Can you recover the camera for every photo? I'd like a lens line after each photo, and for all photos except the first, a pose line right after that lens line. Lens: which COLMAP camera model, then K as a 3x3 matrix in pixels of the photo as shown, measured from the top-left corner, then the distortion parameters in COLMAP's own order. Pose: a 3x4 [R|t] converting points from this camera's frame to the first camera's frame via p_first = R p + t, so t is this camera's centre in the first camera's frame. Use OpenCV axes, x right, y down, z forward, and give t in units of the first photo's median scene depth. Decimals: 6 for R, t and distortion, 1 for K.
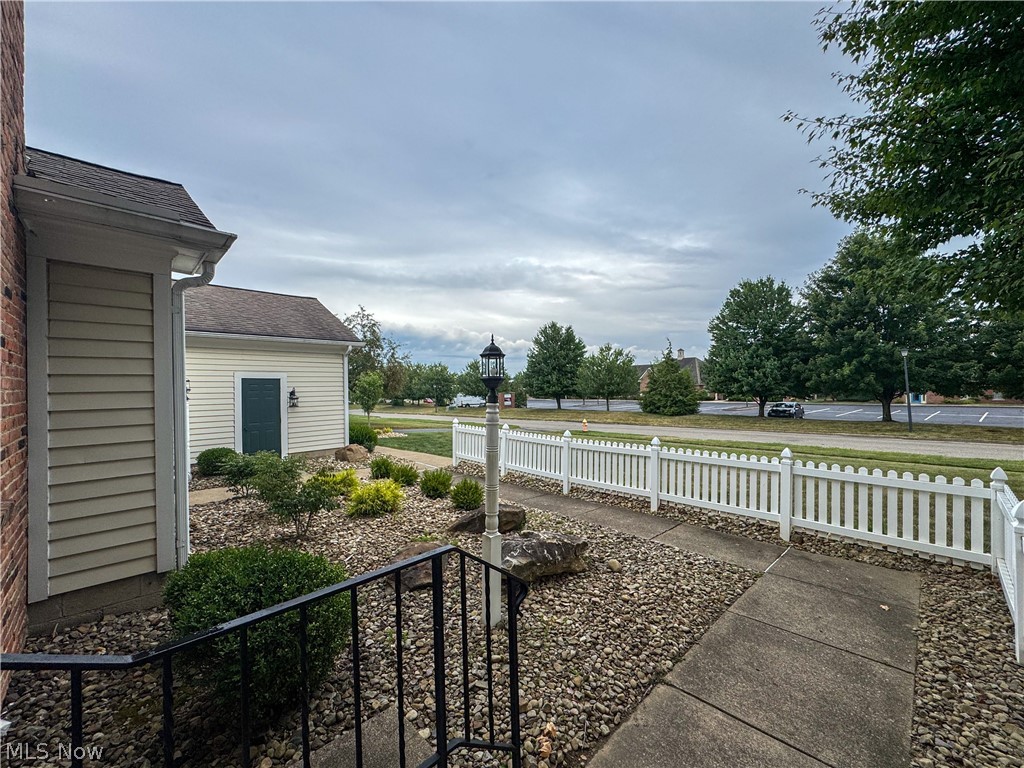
lens RADIAL K [[408.0, 0, 510.9], [0, 408.0, 384.8], [0, 0, 1]] dist [-0.005652, 0.001174]
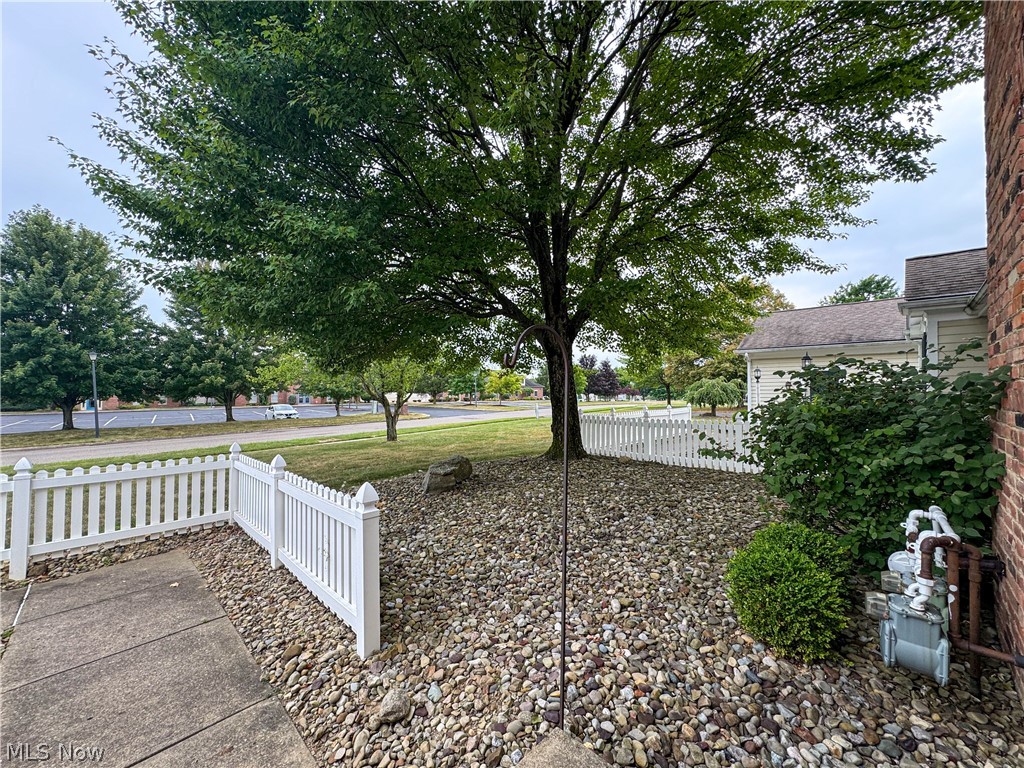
lens RADIAL K [[408.0, 0, 511.0], [0, 408.0, 388.5], [0, 0, 1]] dist [-0.005652, 0.001174]
pose [[-0.028957, 0.014359, 0.999478, -0.115130], [-0.002781, 0.999892, -0.014445, 0.032817], [-0.999577, -0.003198, -0.028914, 0.103780]]
